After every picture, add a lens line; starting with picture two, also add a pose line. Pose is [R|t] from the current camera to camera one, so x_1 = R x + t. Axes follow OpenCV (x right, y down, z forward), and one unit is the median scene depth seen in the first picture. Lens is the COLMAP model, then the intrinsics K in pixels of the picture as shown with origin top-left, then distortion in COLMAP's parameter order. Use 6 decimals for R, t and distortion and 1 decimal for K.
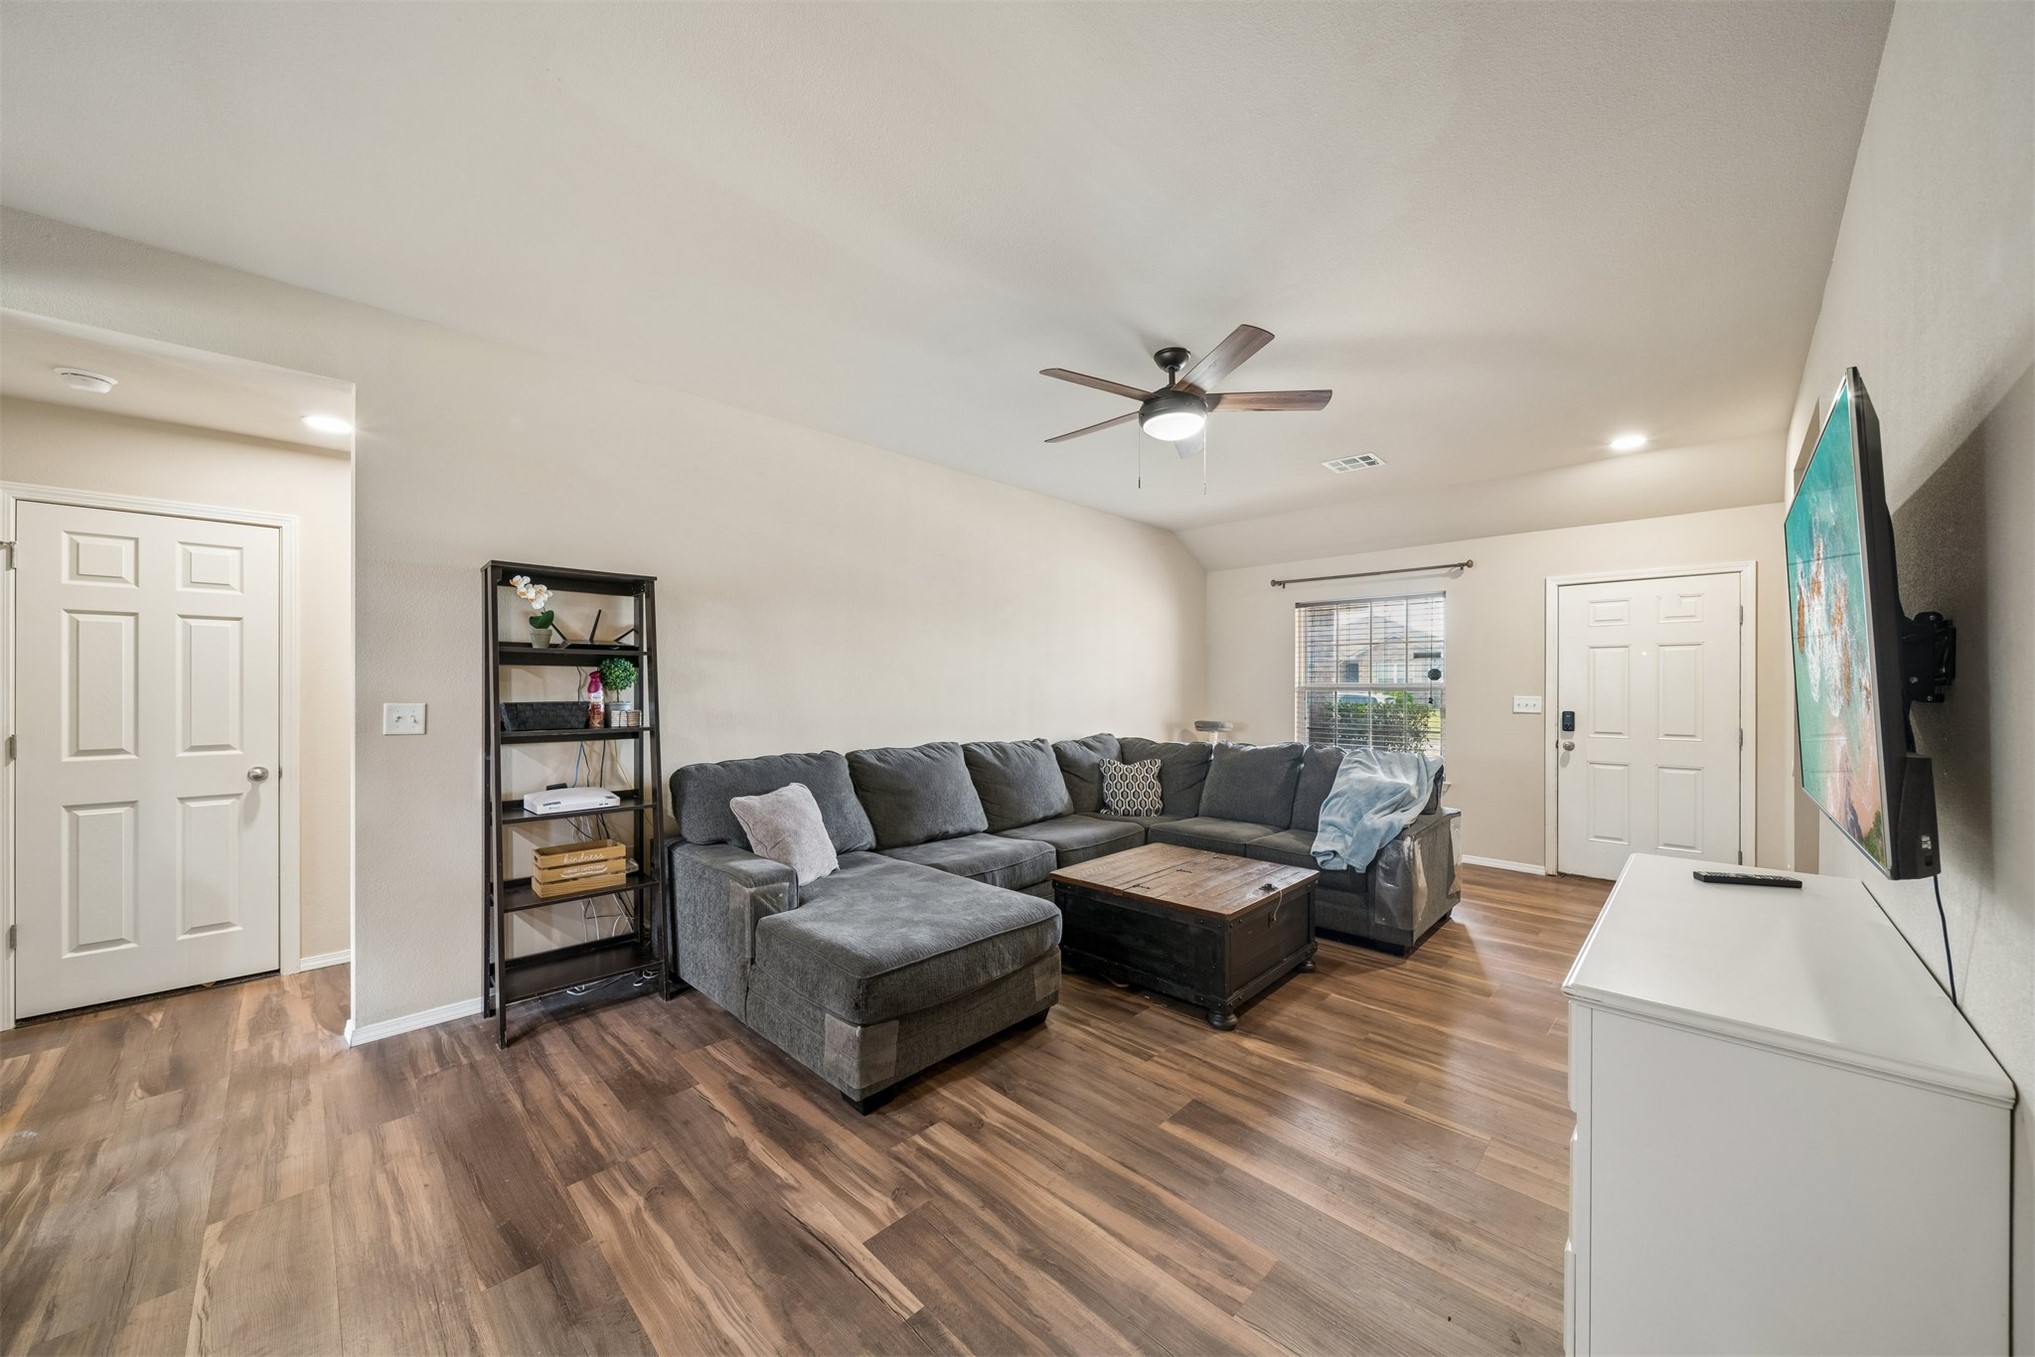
lens RADIAL K [[711.6, 0, 1026.6], [0, 711.6, 691.6], [0, 0, 1]] dist [-0.000664, -0.000134]
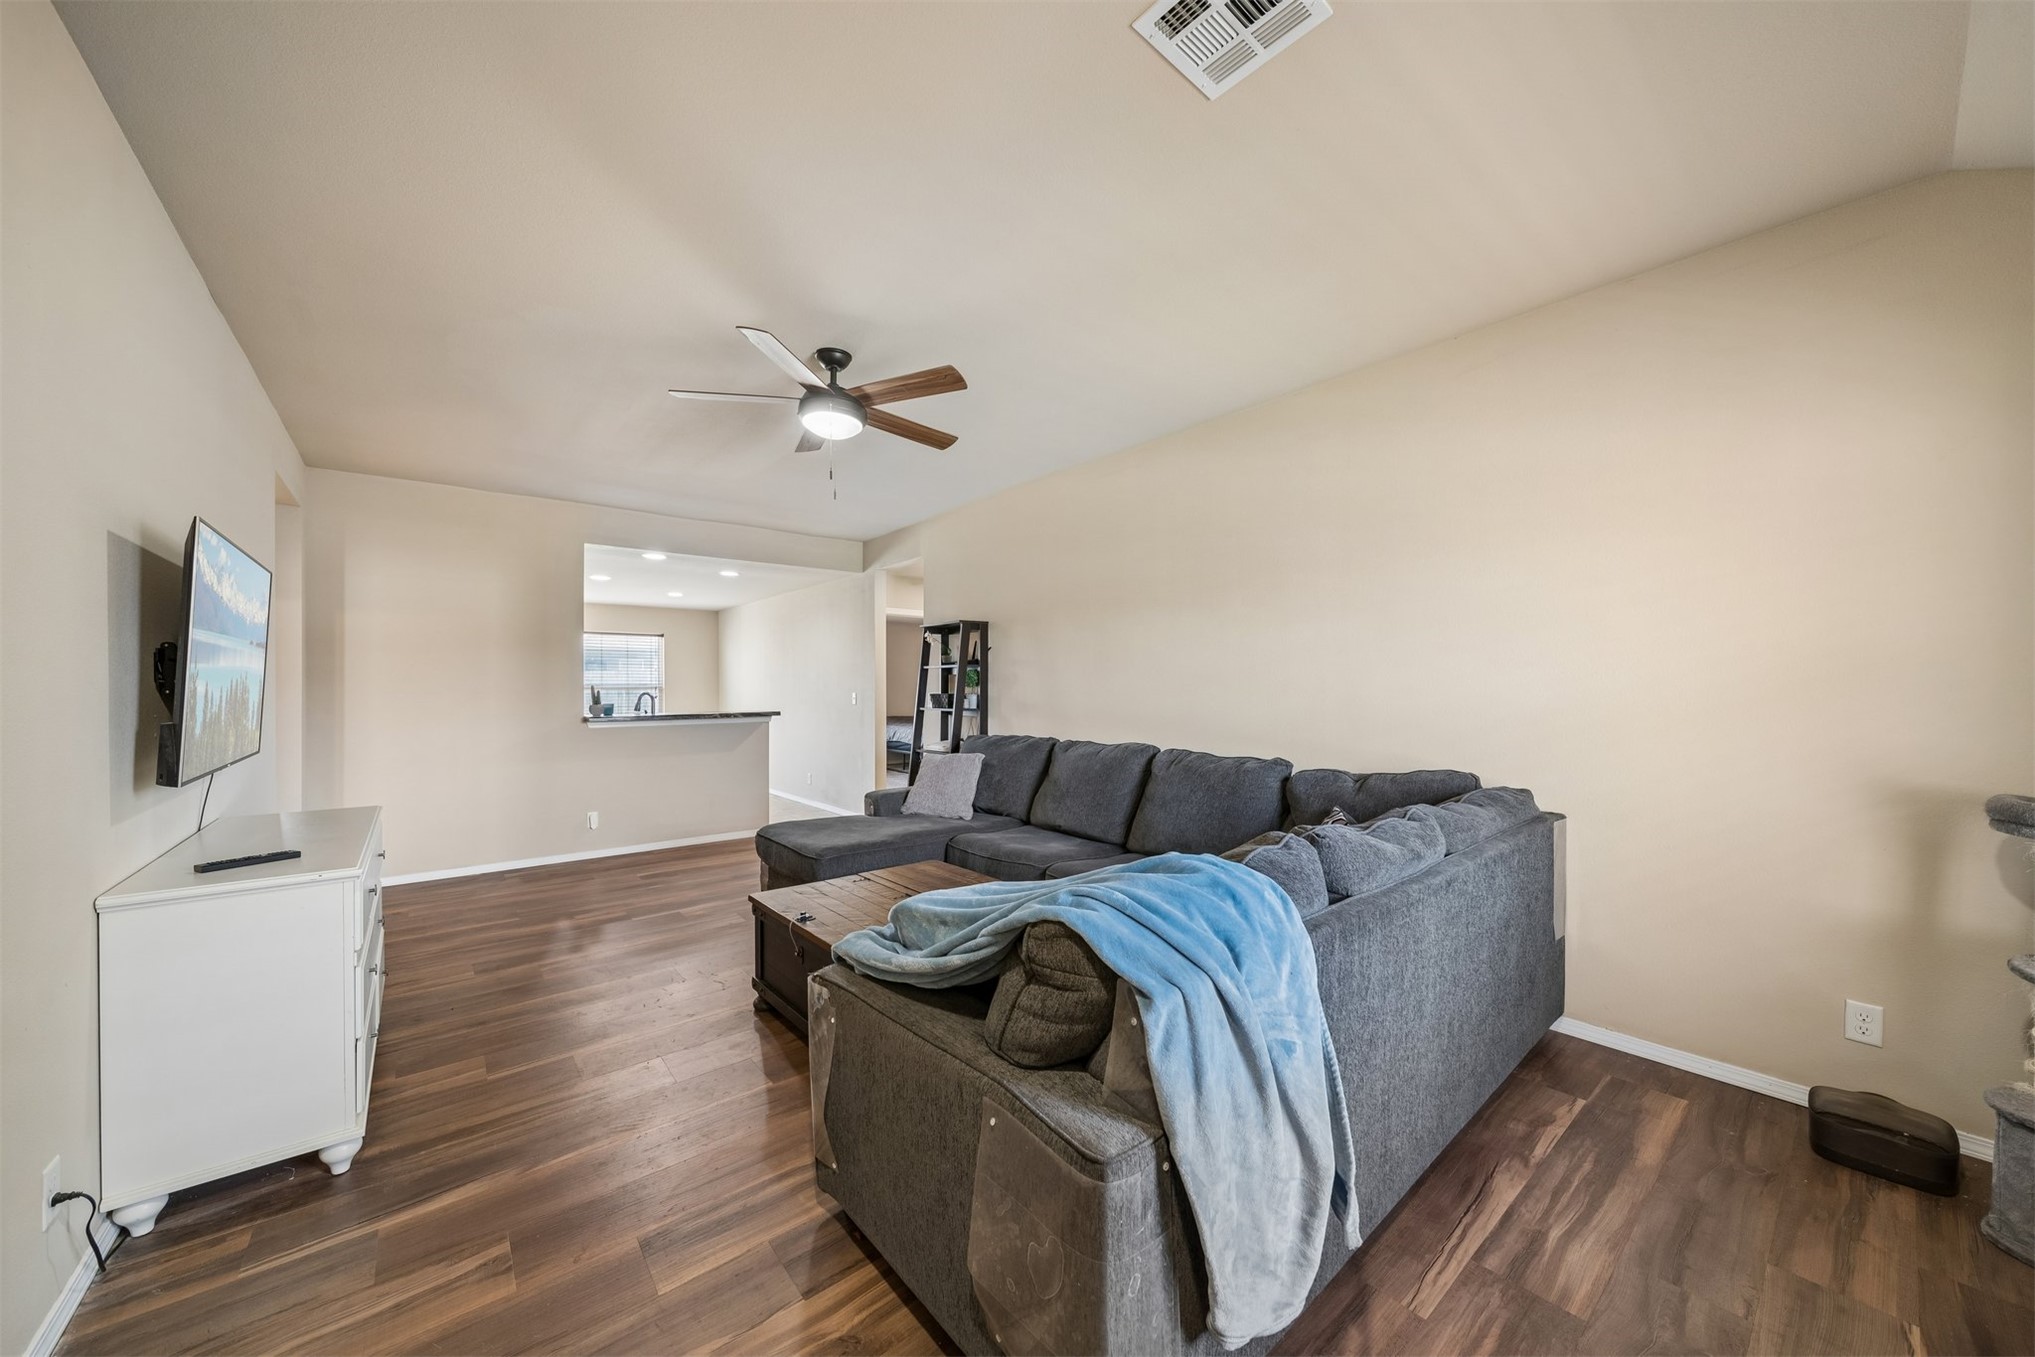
lens RADIAL K [[733.3, 0, 1031.5], [0, 733.3, 684.7], [0, 0, 1]] dist [-0.001315, -0.000325]
pose [[-0.112215, -0.003447, -0.993678, 1.070227], [0.001518, 0.999992, -0.003641, -0.001050], [0.993683, -0.001917, -0.112209, 1.237923]]
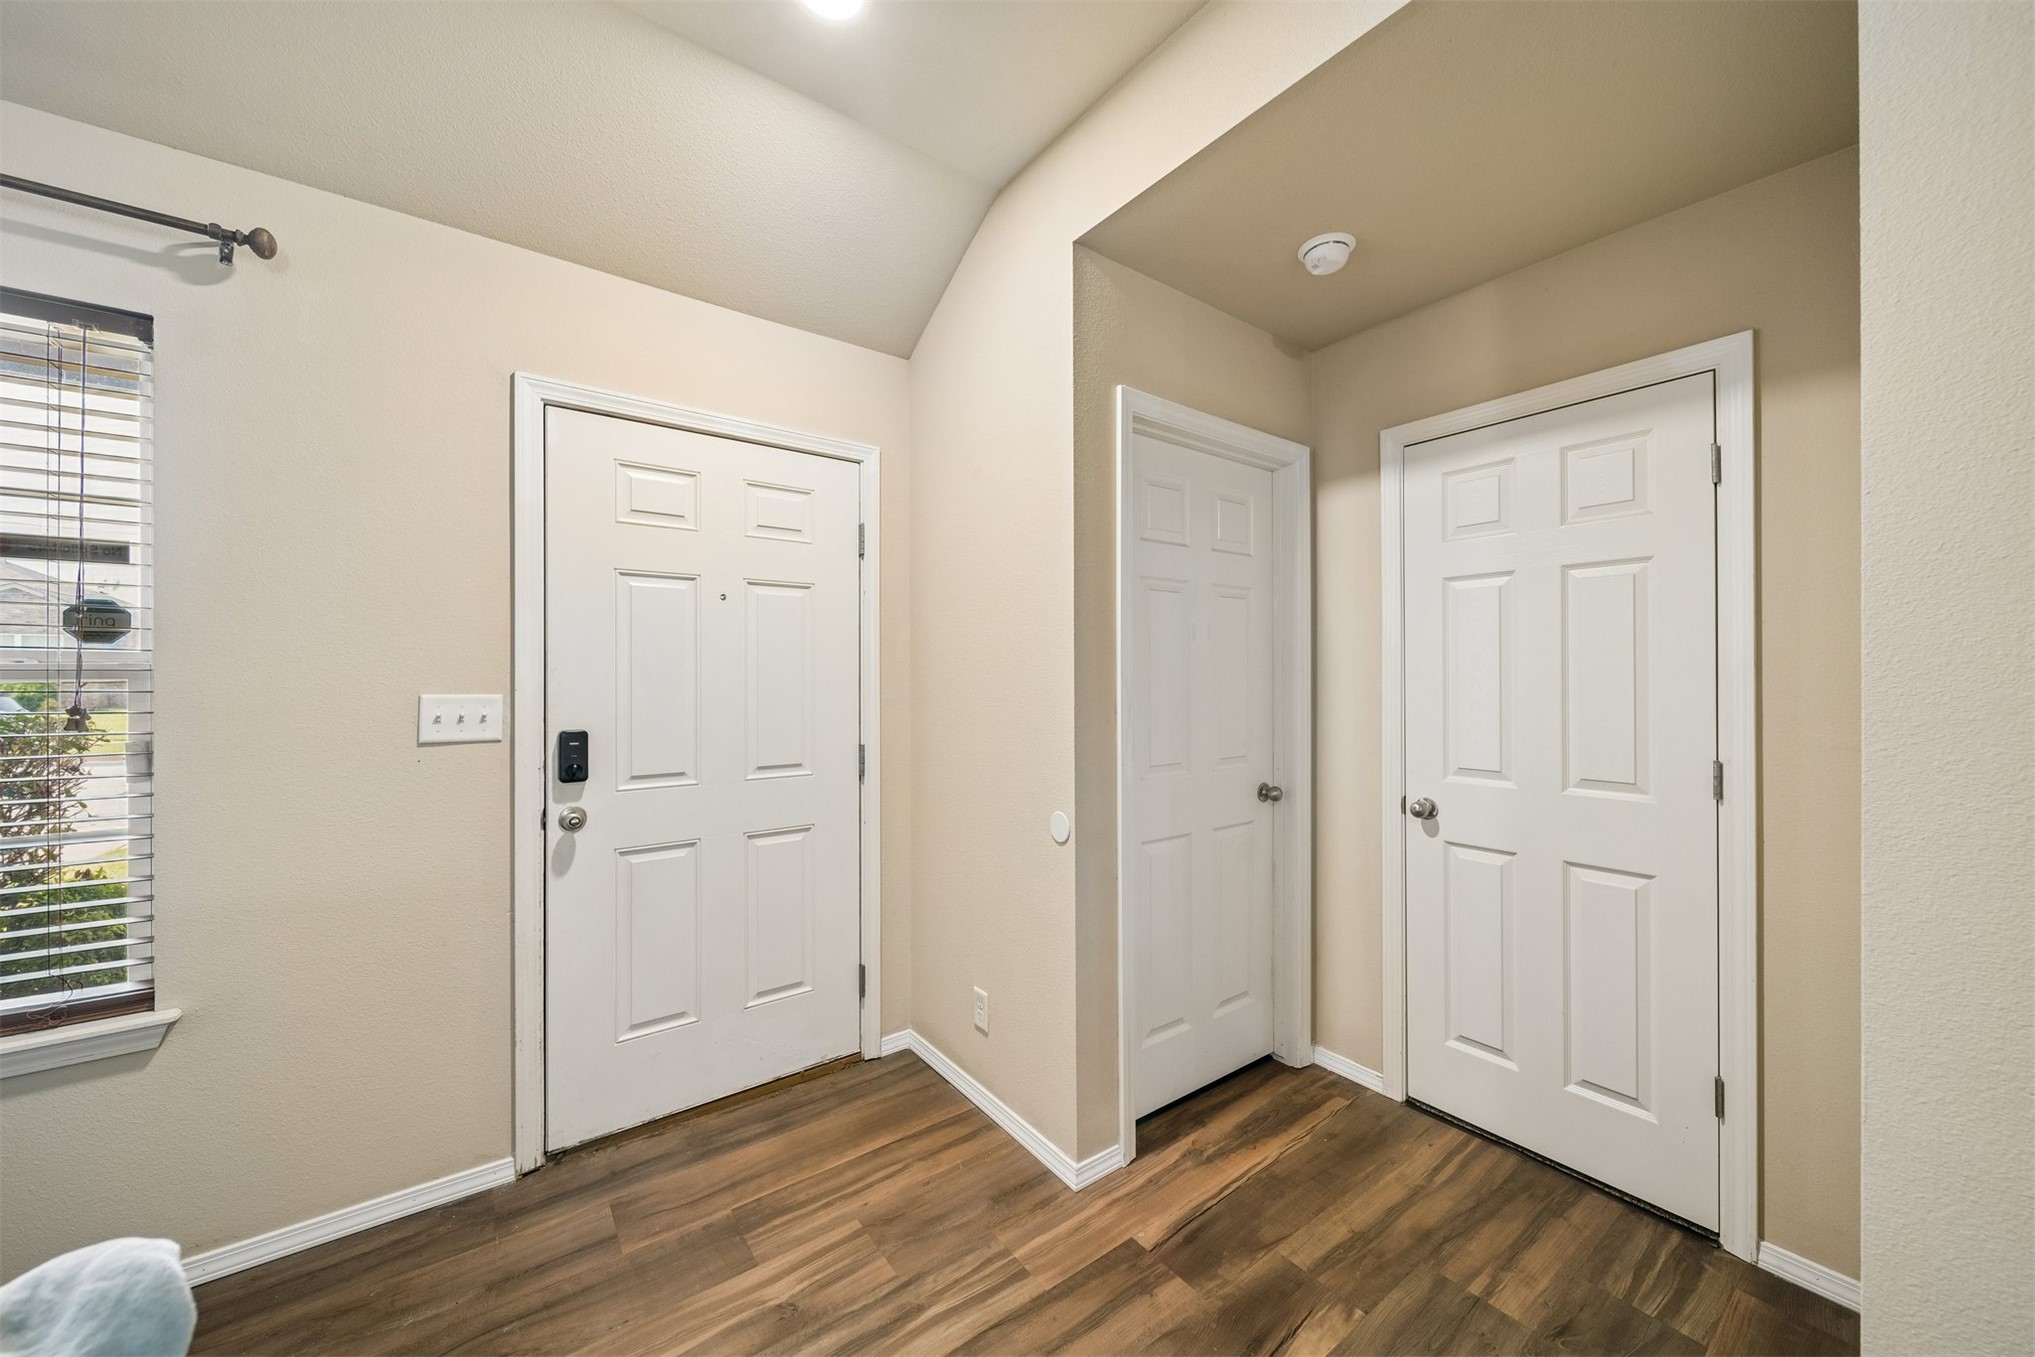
lens RADIAL K [[735.8, 0, 1022.6], [0, 735.8, 675.8], [0, 0, 1]] dist [-0.000844, -0.000115]
pose [[0.162638, 0.001257, 0.986685, 0.594259], [0.007030, 0.999972, -0.002433, 0.000249], [-0.986661, 0.007332, 0.162625, 1.015924]]
